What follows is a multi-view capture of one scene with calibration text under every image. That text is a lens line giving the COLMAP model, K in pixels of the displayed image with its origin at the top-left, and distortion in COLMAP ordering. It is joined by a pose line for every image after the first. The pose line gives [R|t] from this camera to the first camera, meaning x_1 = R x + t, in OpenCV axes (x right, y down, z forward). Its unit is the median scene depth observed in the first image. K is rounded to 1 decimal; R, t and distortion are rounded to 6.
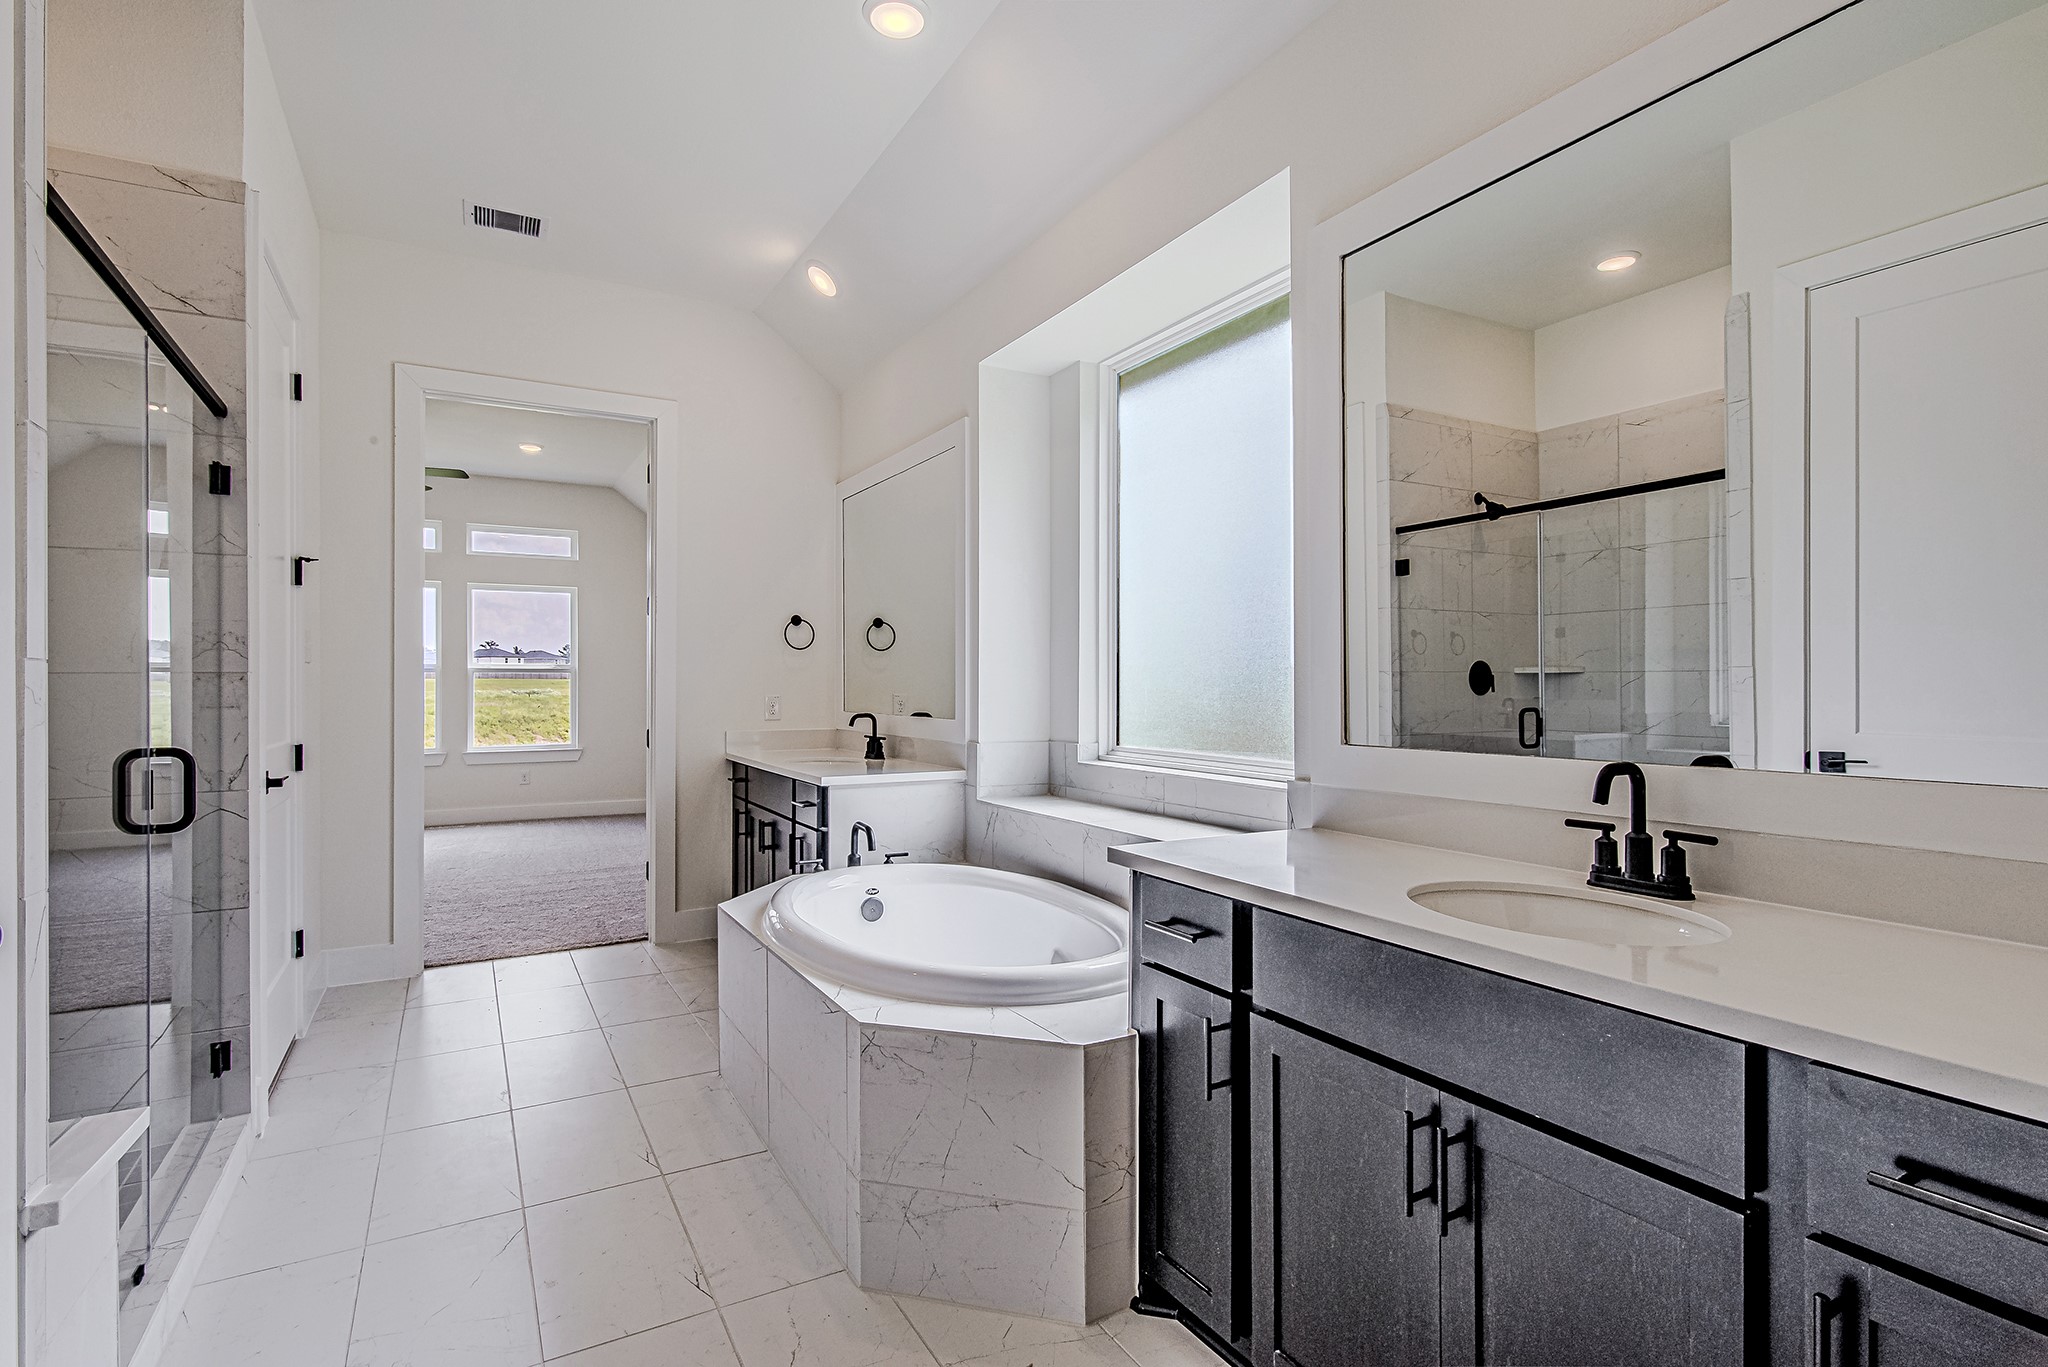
lens RADIAL K [[998.1, 0, 1028.5], [0, 998.1, 686.4], [0, 0, 1]] dist [-0.015960, 0.000120]
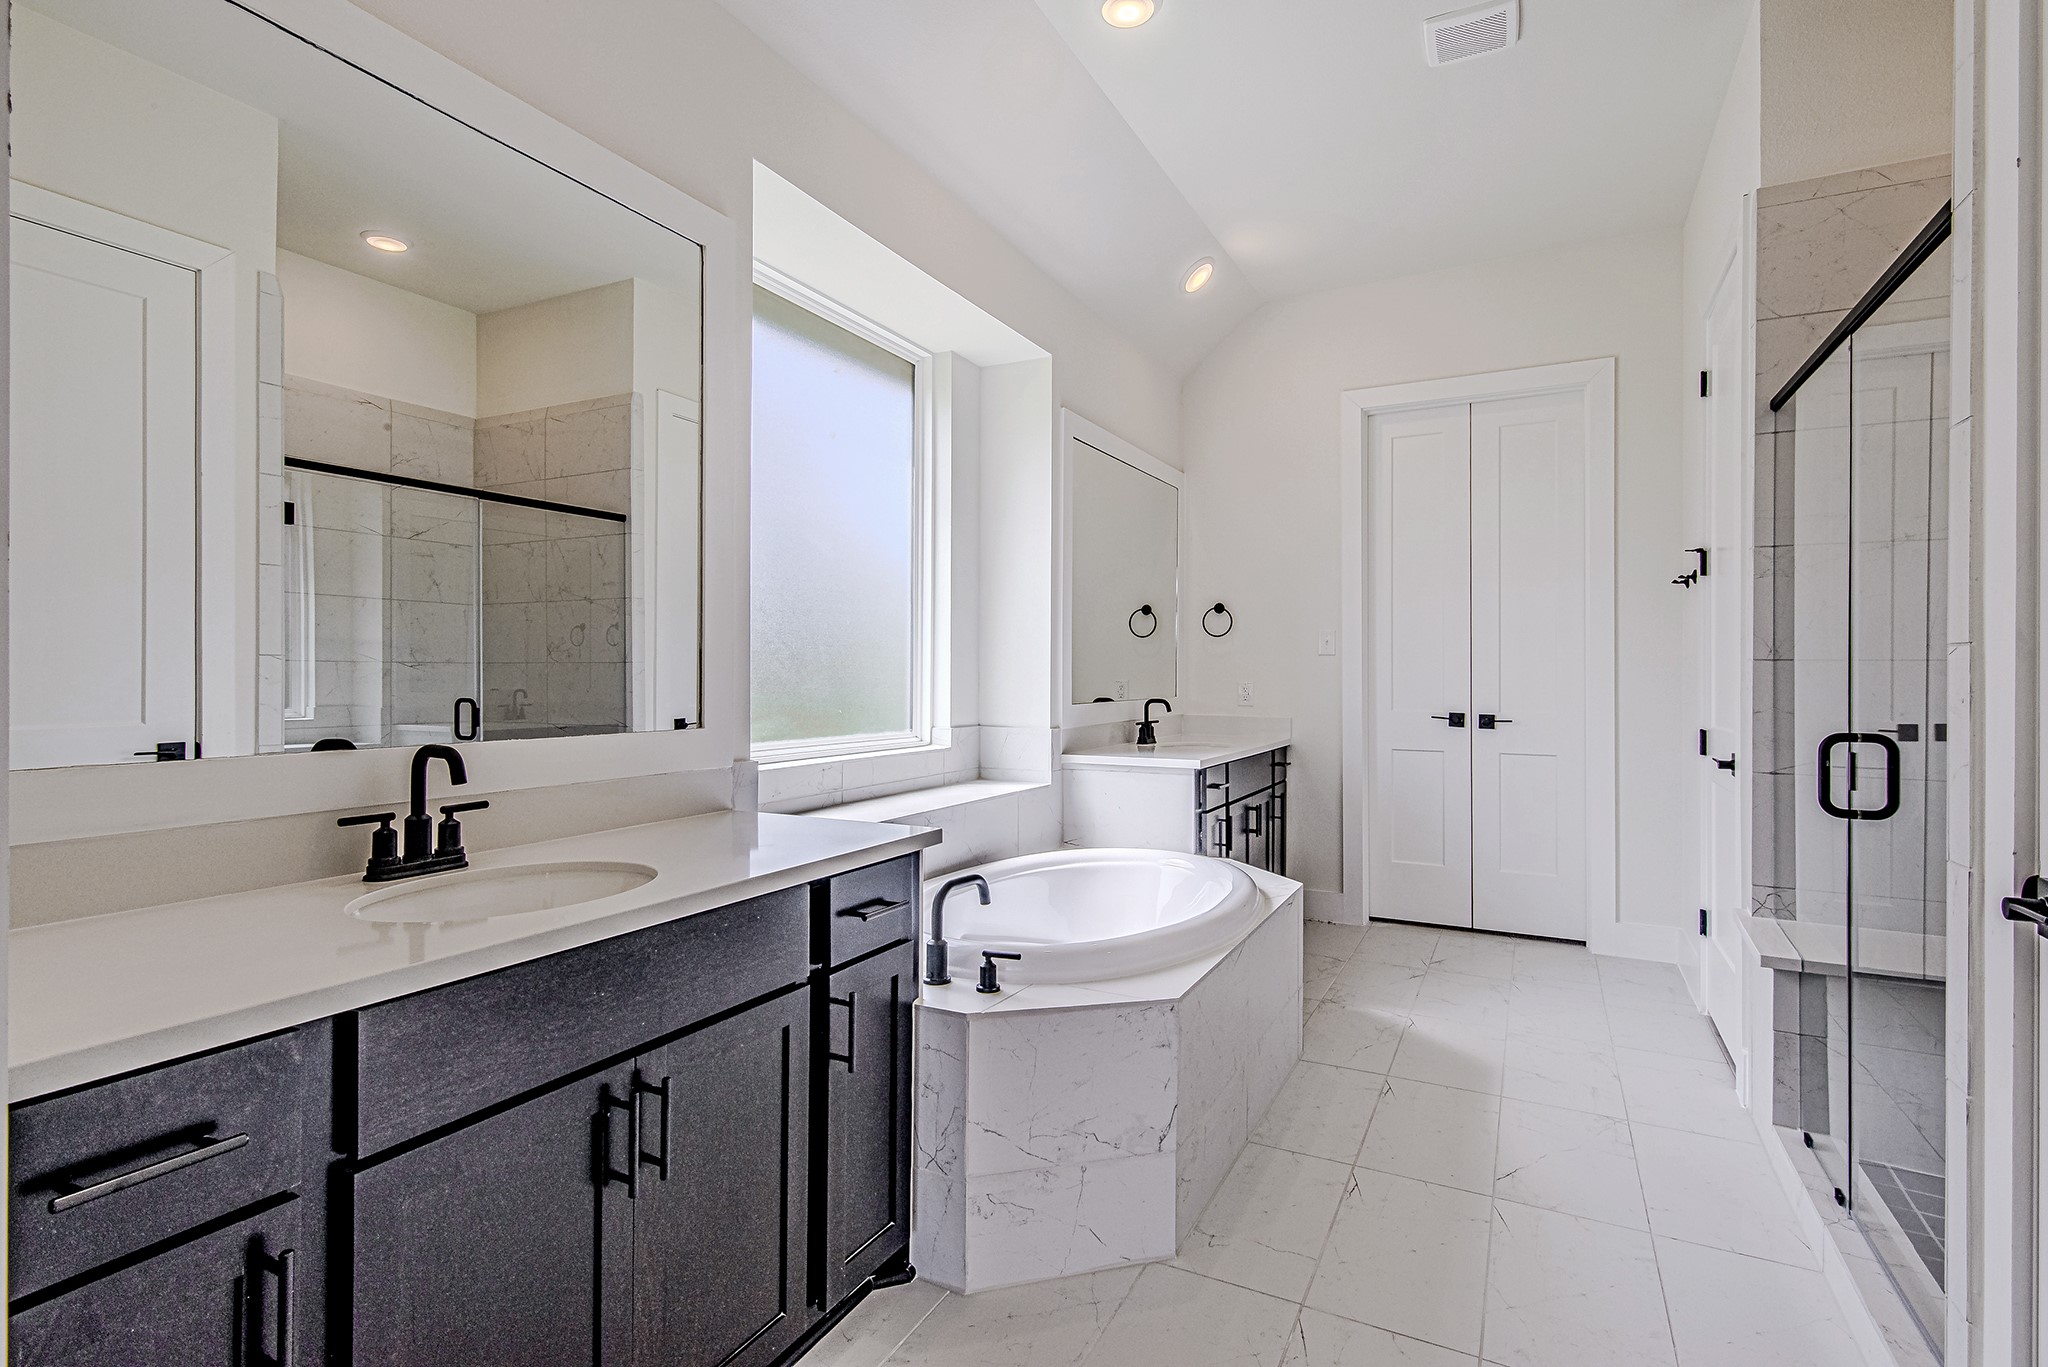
lens RADIAL K [[995.8, 0, 1008.6], [0, 995.8, 675.9], [0, 0, 1]] dist [0.004254, 0.000753]
pose [[-0.504935, -0.002155, 0.863155, -0.615728], [-0.001826, 0.999997, 0.001429, 0.000872], [-0.863156, -0.000855, -0.504937, 1.046825]]
